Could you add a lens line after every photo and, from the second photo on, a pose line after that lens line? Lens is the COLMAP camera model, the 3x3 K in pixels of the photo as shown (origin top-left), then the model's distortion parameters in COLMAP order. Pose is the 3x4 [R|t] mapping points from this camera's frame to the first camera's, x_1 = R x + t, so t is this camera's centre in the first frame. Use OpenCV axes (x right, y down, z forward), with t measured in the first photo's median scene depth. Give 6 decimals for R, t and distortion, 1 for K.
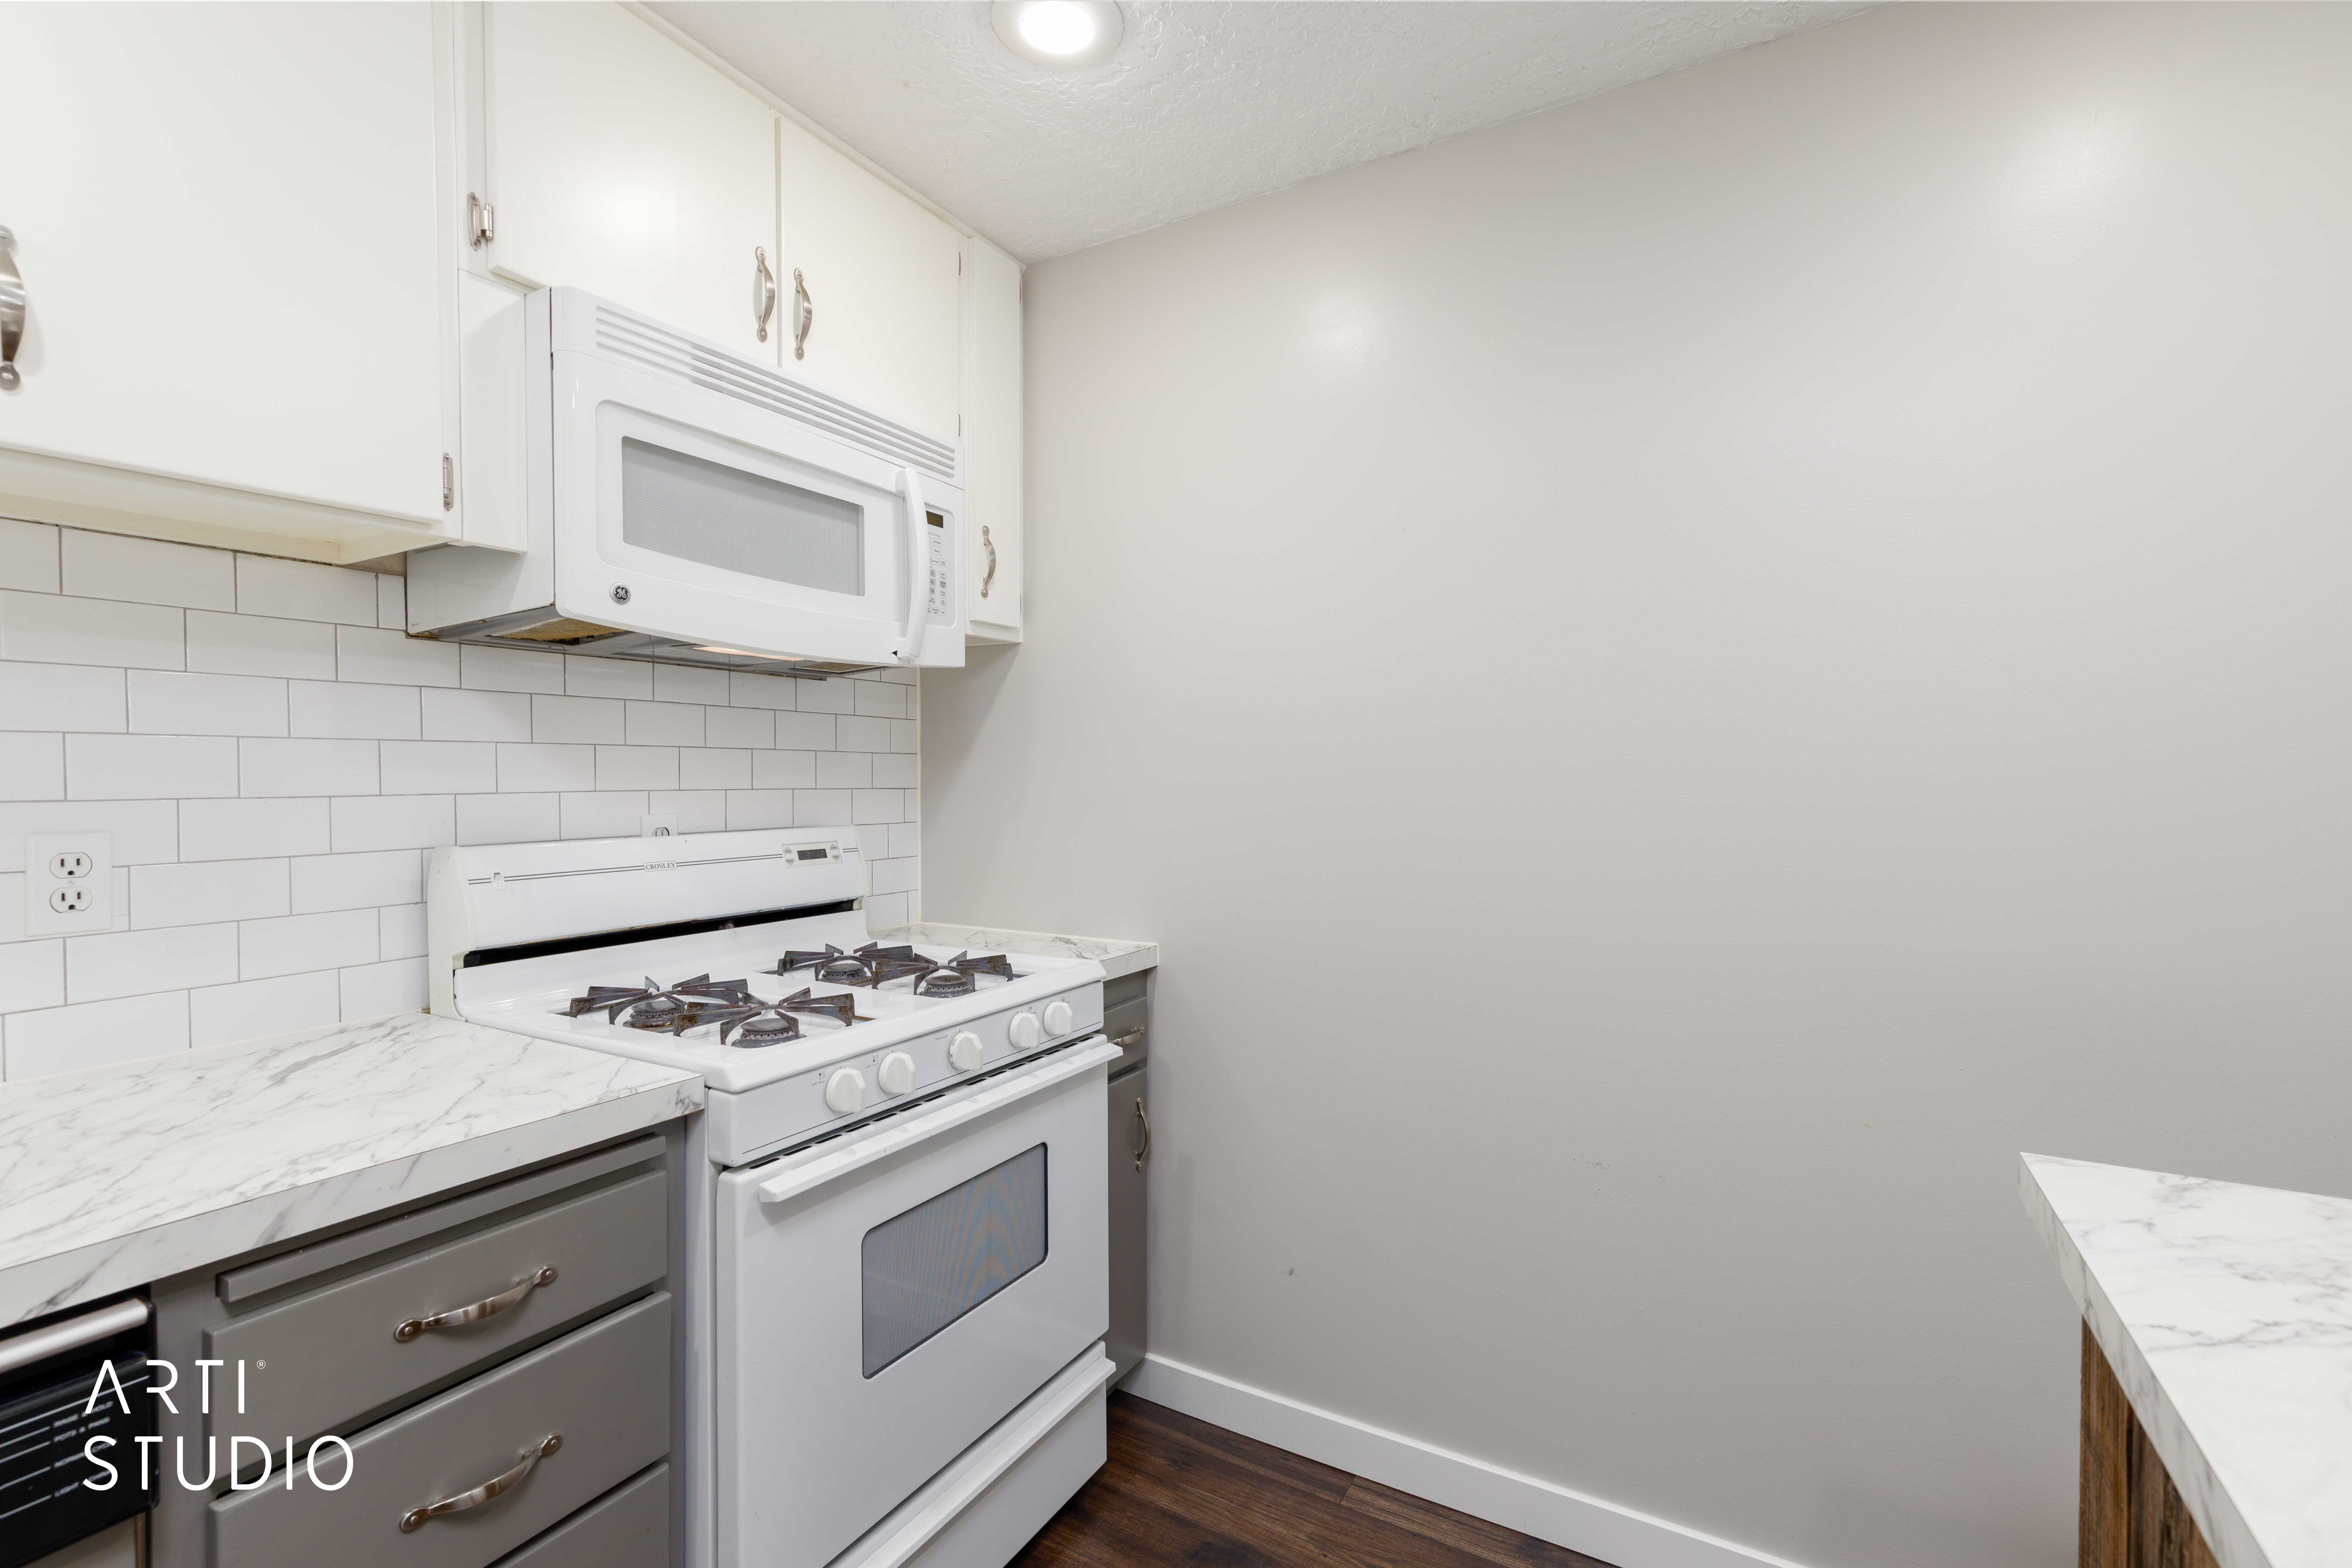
lens RADIAL K [[1065.7, 0, 1167.0], [0, 1065.7, 788.5], [0, 0, 1]] dist [0.009618, -0.001039]
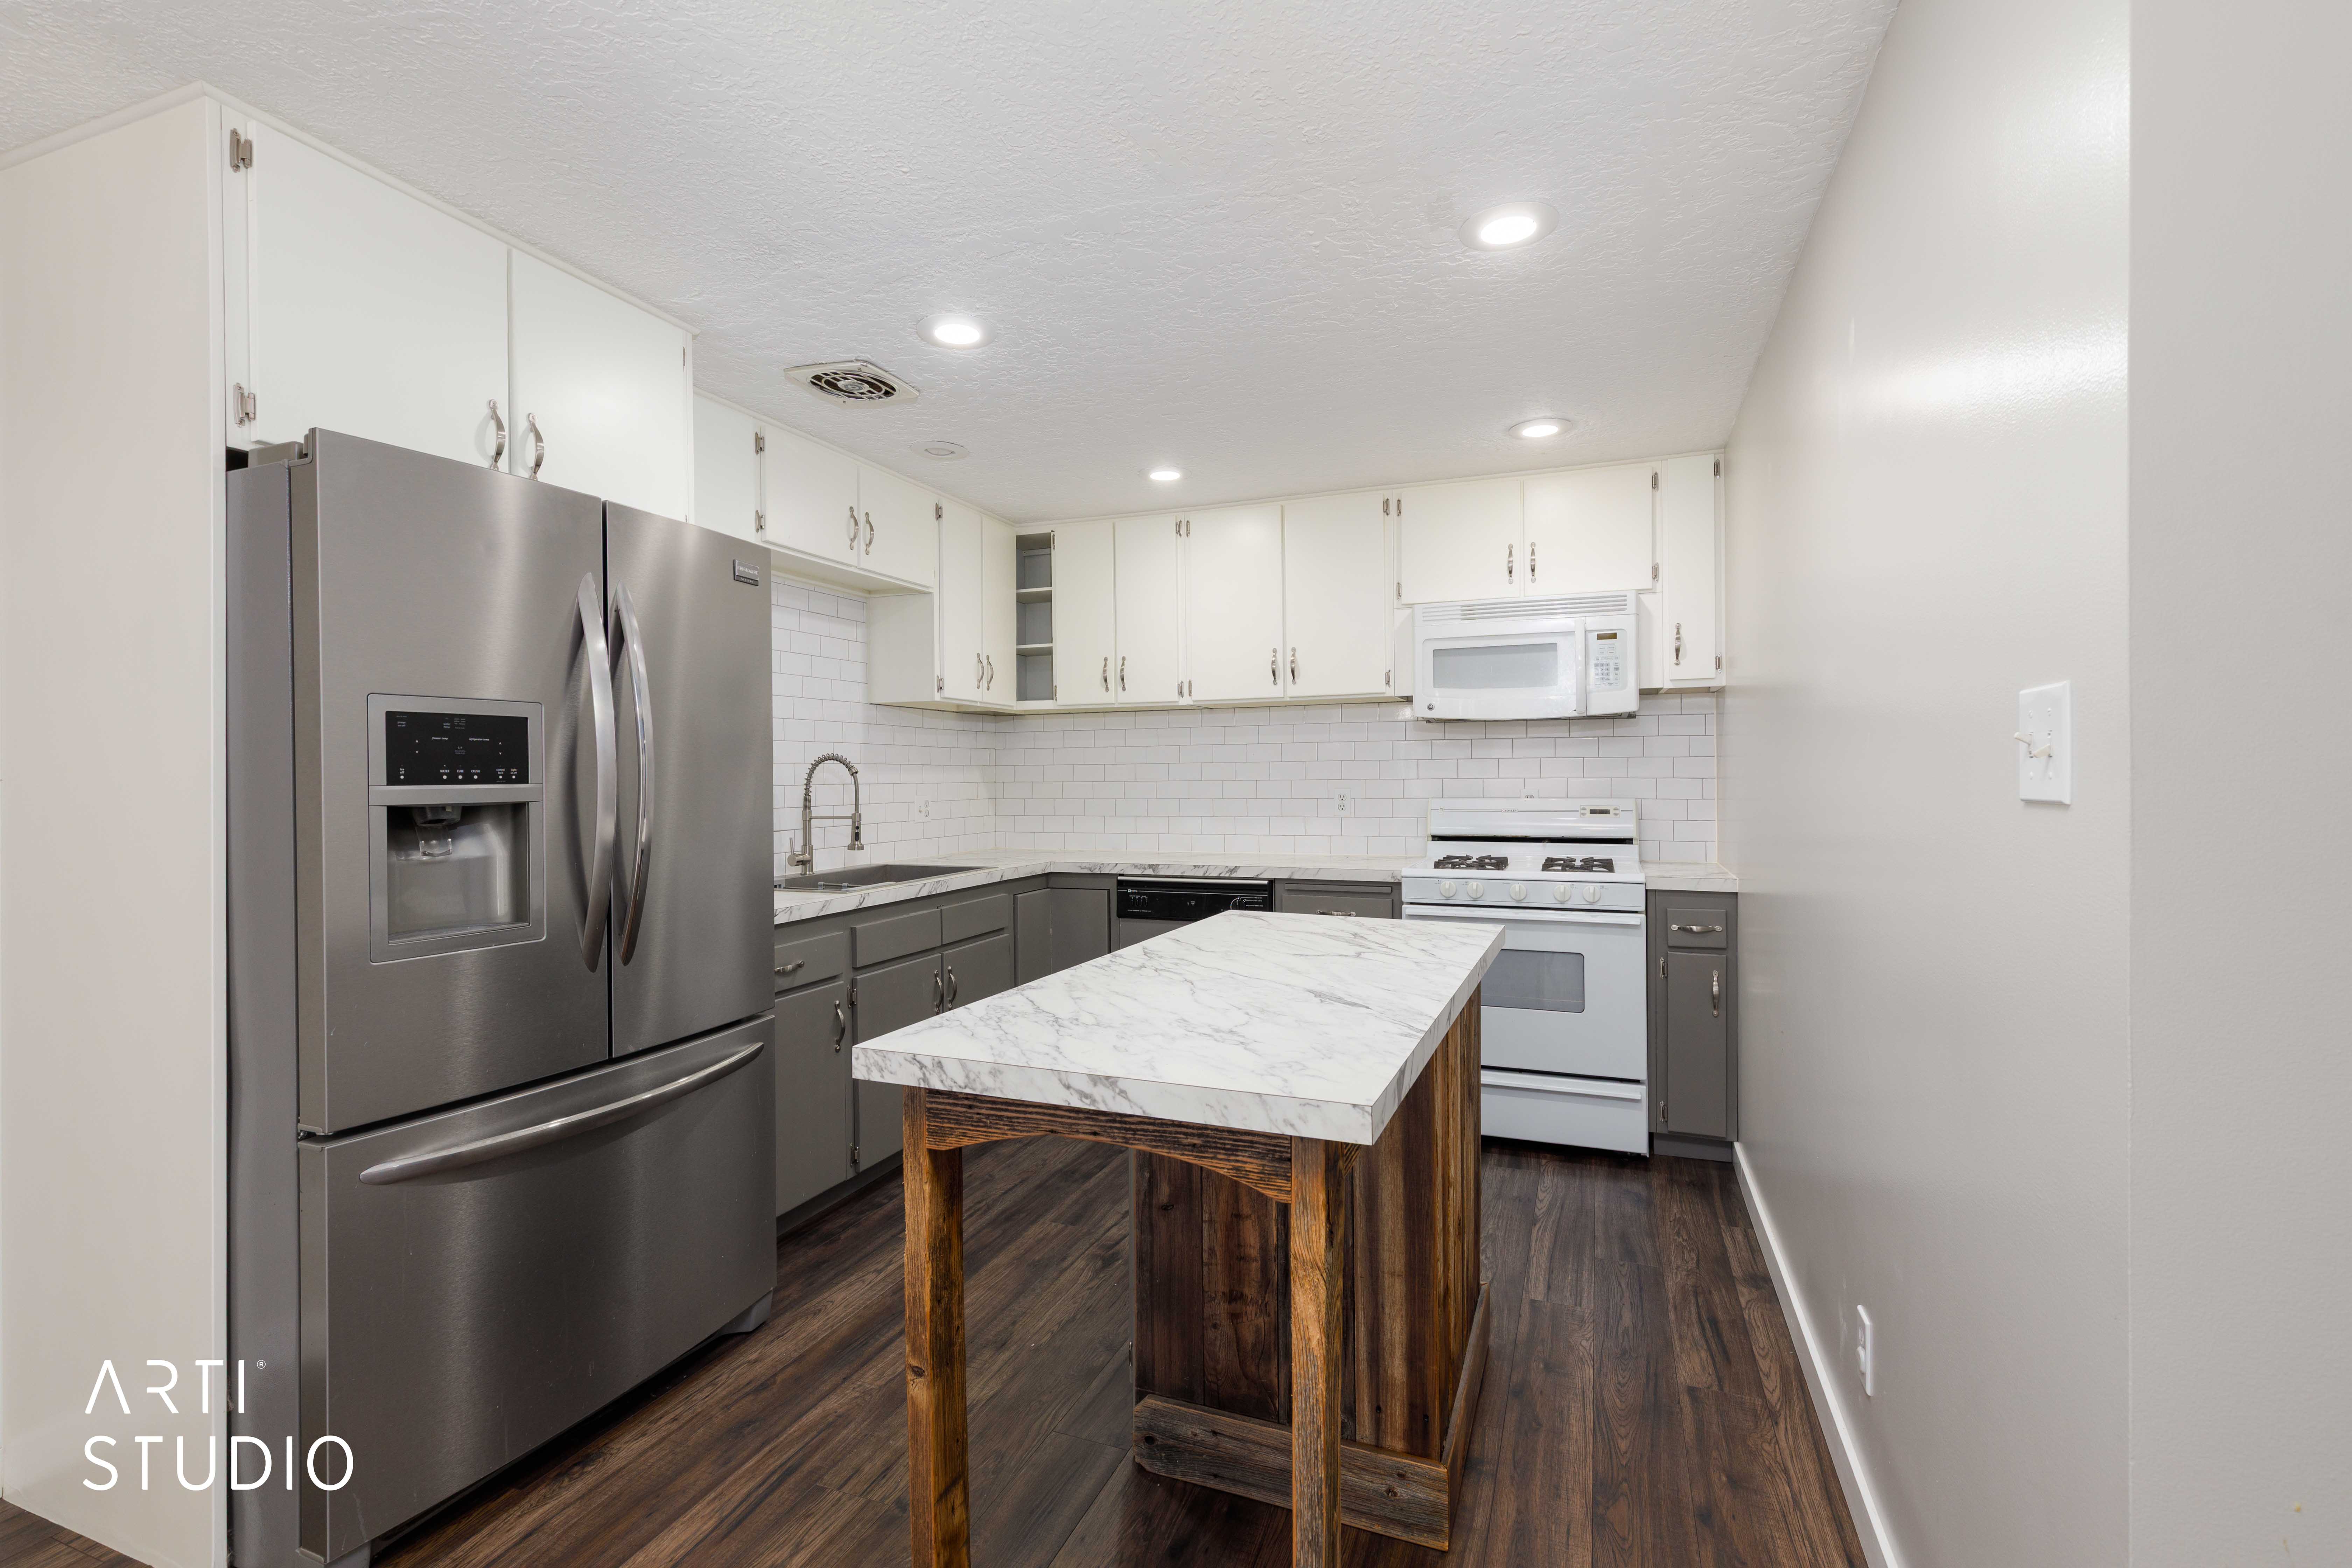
lens RADIAL K [[1065.7, 0, 1175.0], [0, 1065.7, 774.7], [0, 0, 1]] dist [0.009618, -0.001039]
pose [[0.164517, 0.004174, -0.986365, 1.836108], [-0.008061, 0.999963, 0.002887, -0.006064], [0.986341, 0.007476, 0.164544, -0.099640]]
